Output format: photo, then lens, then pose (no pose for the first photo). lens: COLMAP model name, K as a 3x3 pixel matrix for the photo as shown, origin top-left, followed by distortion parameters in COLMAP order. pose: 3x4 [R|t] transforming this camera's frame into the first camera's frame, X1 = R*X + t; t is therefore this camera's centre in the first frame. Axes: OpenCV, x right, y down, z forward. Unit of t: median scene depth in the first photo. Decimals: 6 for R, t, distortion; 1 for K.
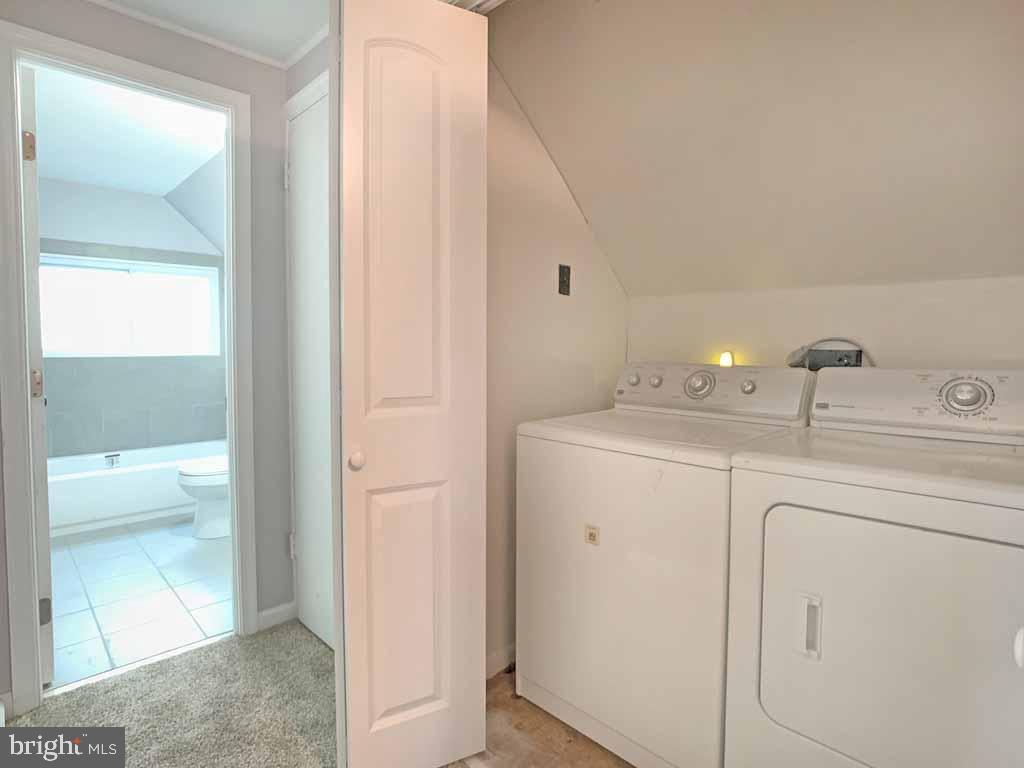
lens RADIAL K [[551.3, 0, 510.4], [0, 551.3, 374.4], [0, 0, 1]] dist [-0.002006, -0.000109]
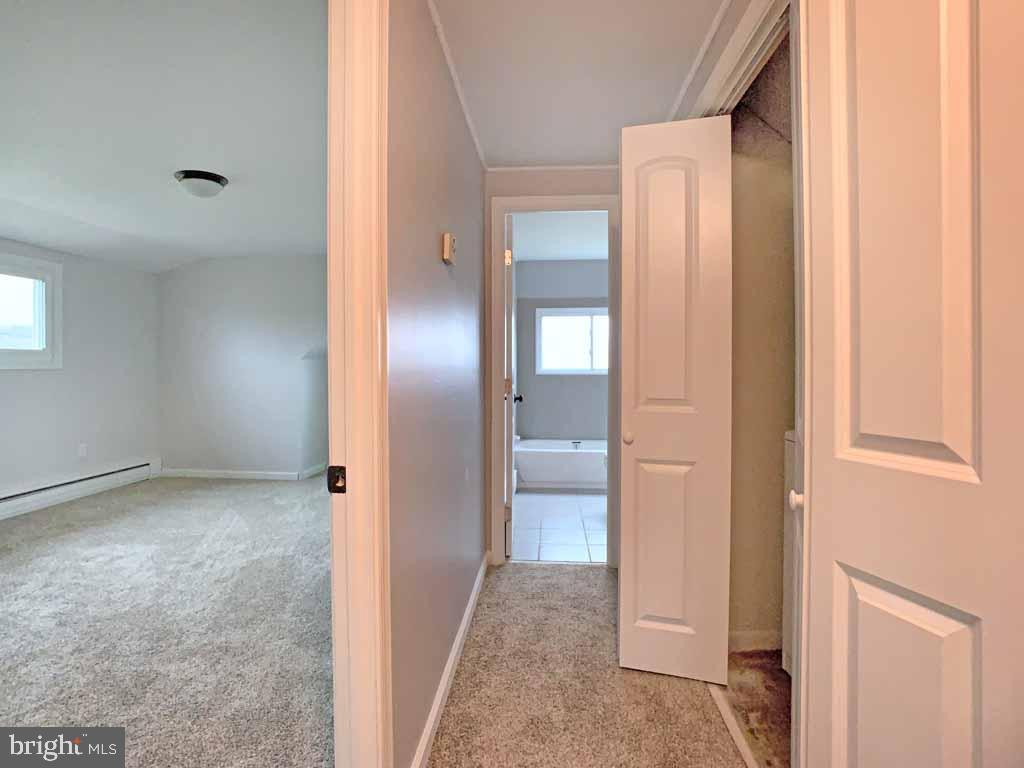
lens RADIAL K [[517.9, 0, 507.4], [0, 517.9, 372.1], [0, 0, 1]] dist [-0.022046, -0.000214]
pose [[0.676084, 0.005986, -0.736800, 0.502935], [-0.039553, 0.998820, -0.028179, 0.026611], [0.735762, 0.048194, 0.675523, -0.199066]]
